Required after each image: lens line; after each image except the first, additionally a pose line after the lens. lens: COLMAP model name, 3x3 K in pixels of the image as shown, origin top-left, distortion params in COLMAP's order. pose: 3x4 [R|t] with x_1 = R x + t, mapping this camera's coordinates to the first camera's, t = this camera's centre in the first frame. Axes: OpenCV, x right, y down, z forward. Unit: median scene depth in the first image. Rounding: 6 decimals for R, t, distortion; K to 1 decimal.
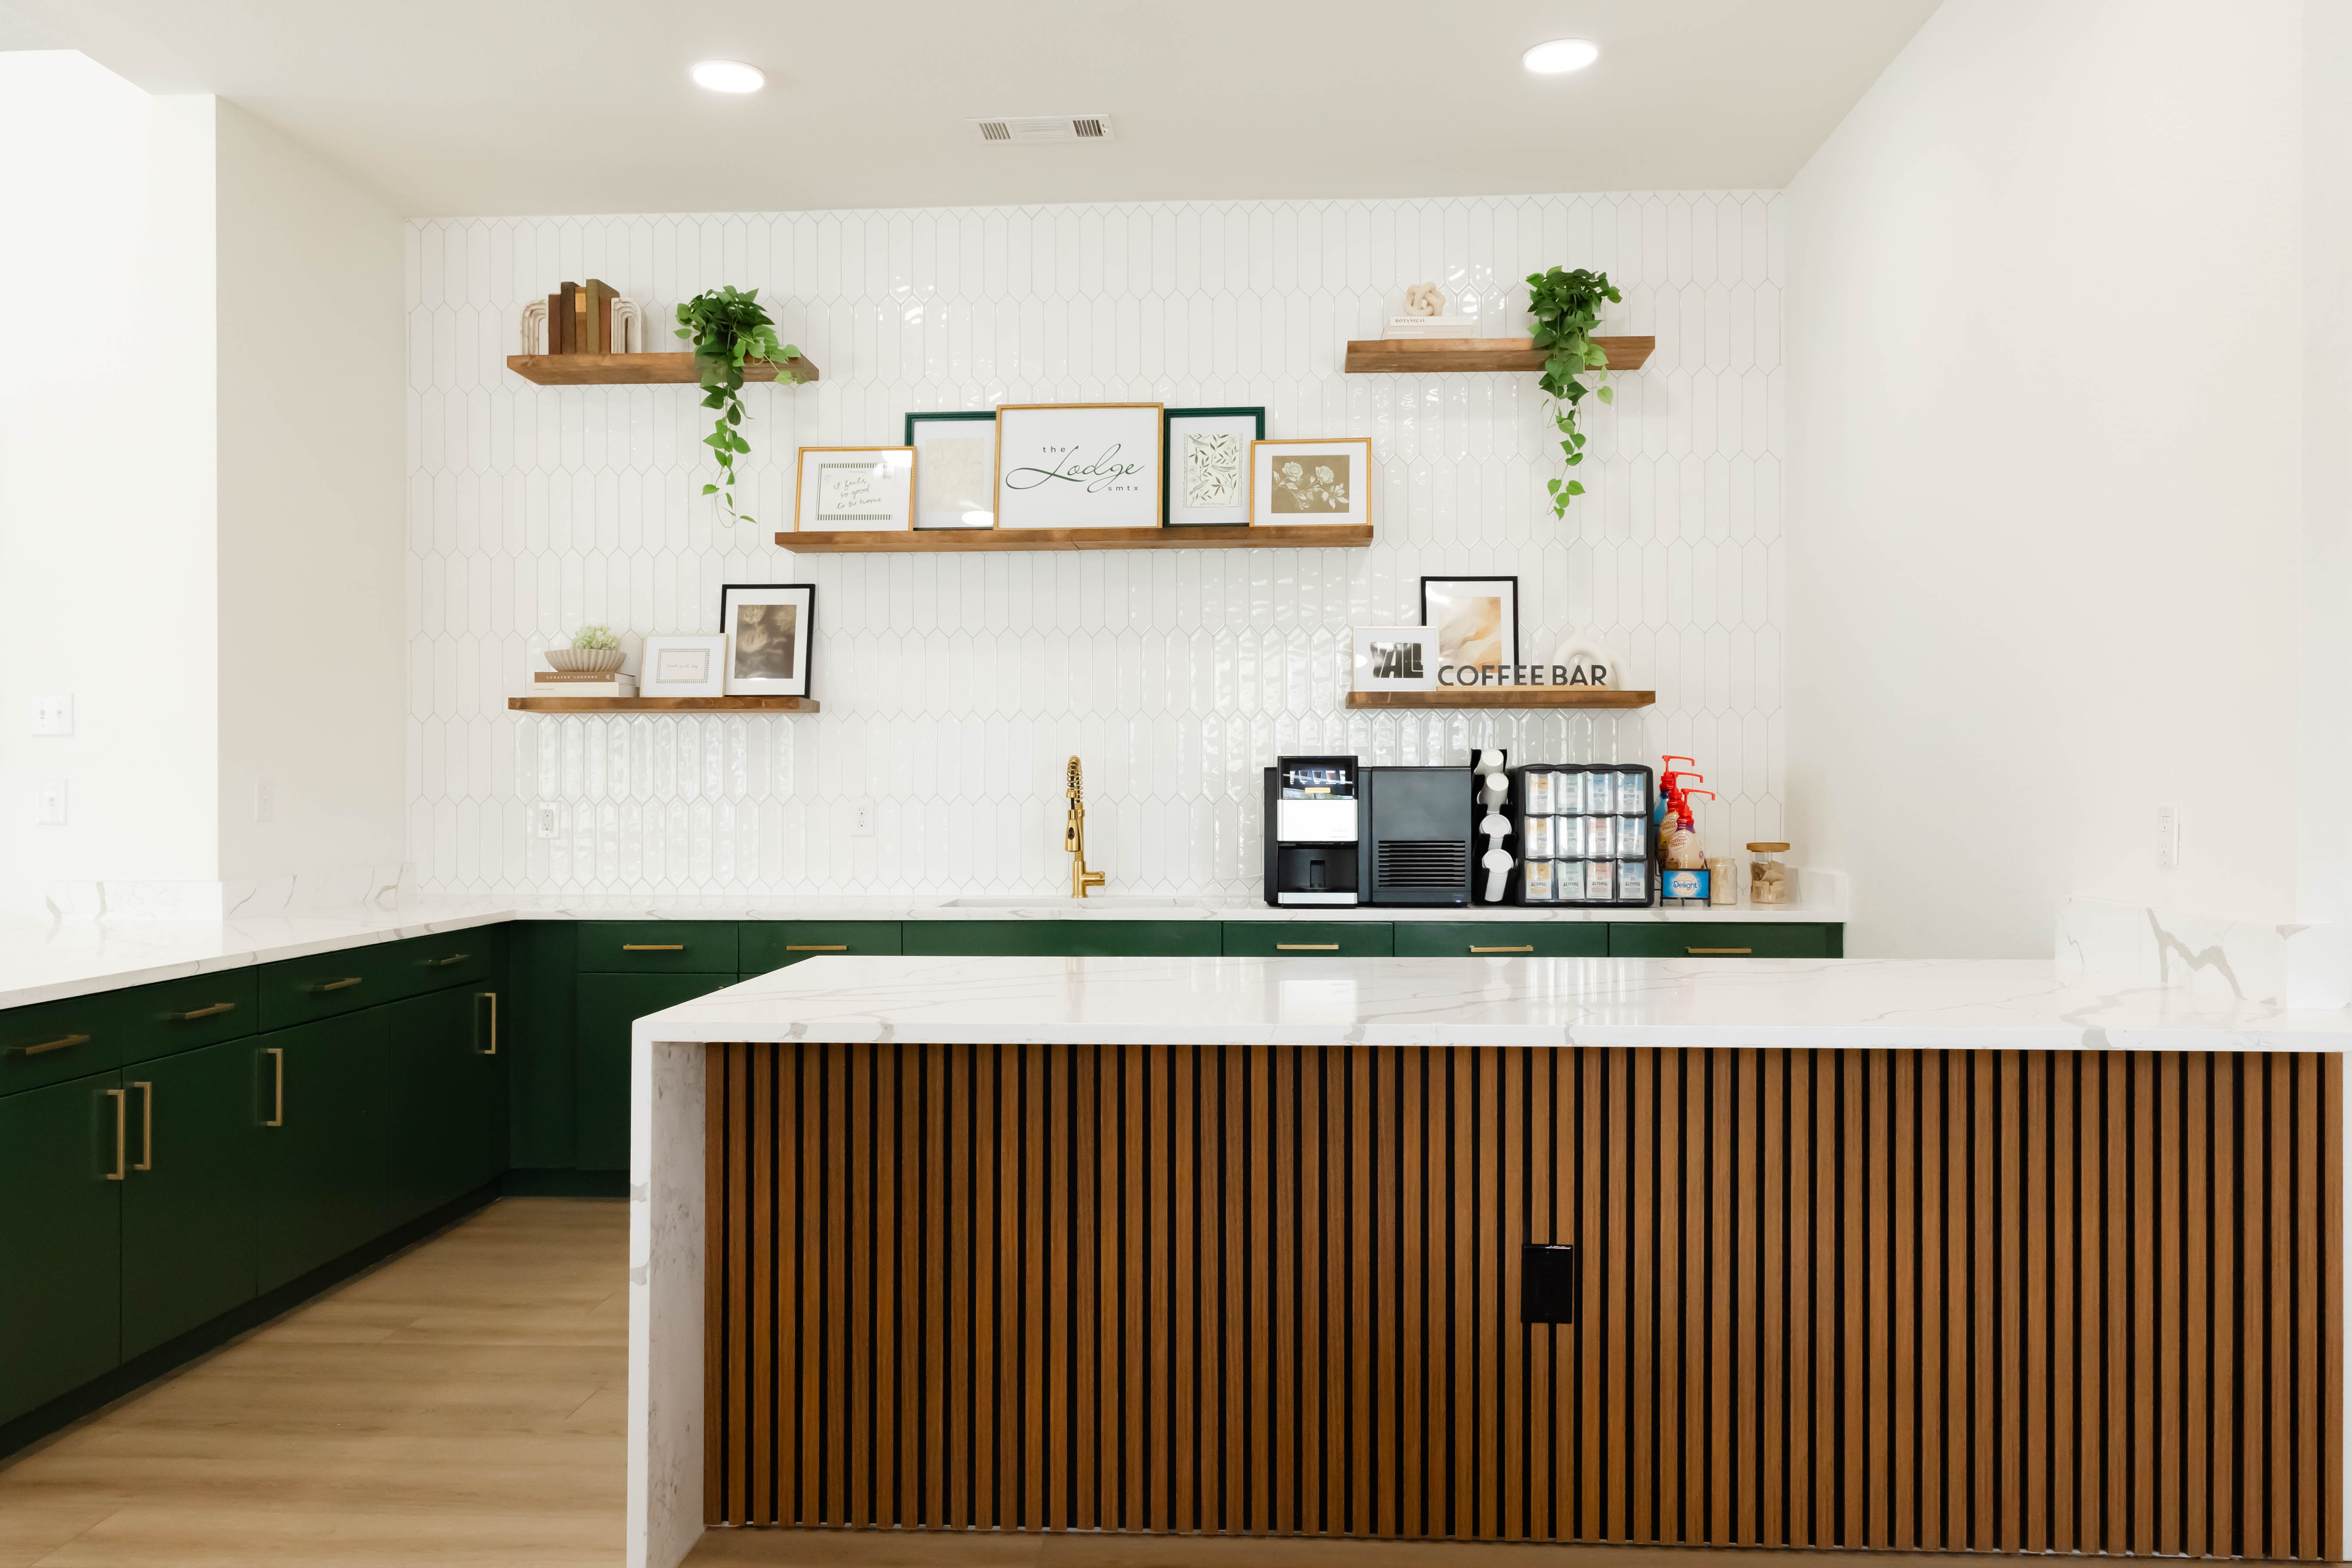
lens RADIAL K [[1908.4, 0, 1098.3], [0, 1908.4, 776.6], [0, 0, 1]] dist [-0.026711, 0.001473]
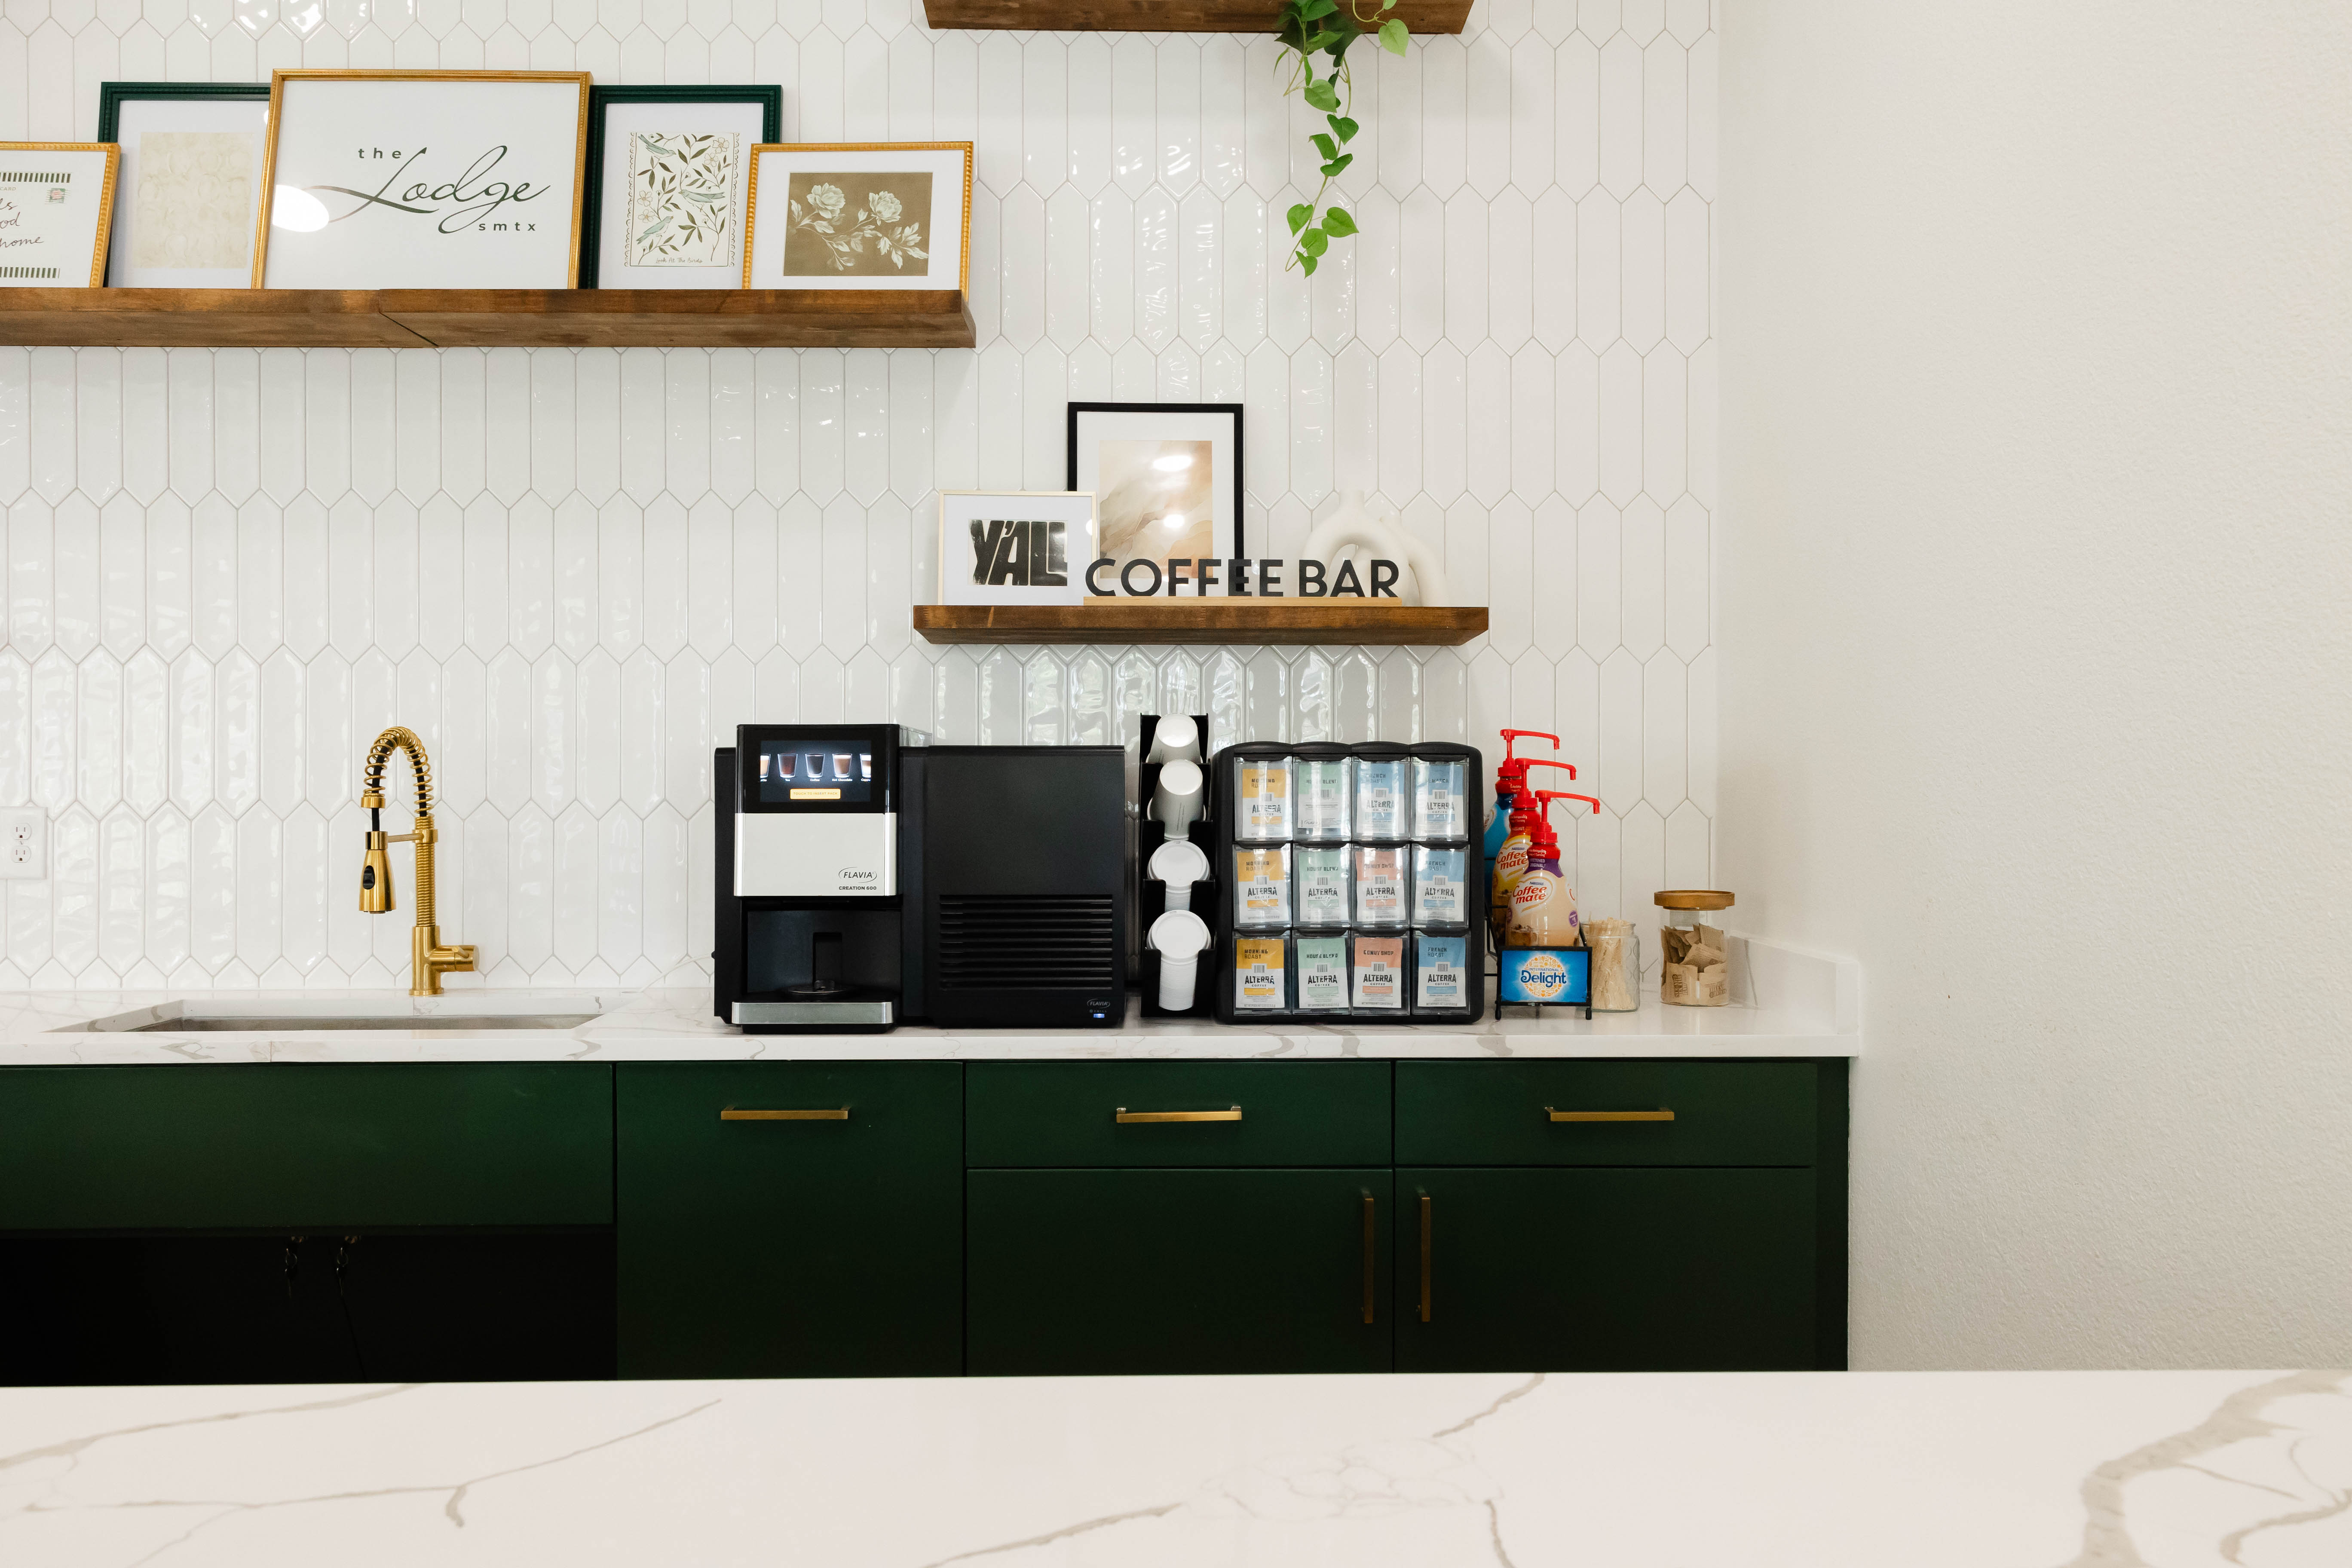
lens RADIAL K [[1908.3, 0, 1098.3], [0, 1908.3, 776.6], [0, 0, 1]] dist [-0.026711, 0.001473]
pose [[0.997128, 0.001202, 0.075725, 0.143453], [-0.001306, 0.999998, 0.001328, 0.001720], [-0.075723, -0.001423, 0.997128, 0.476933]]
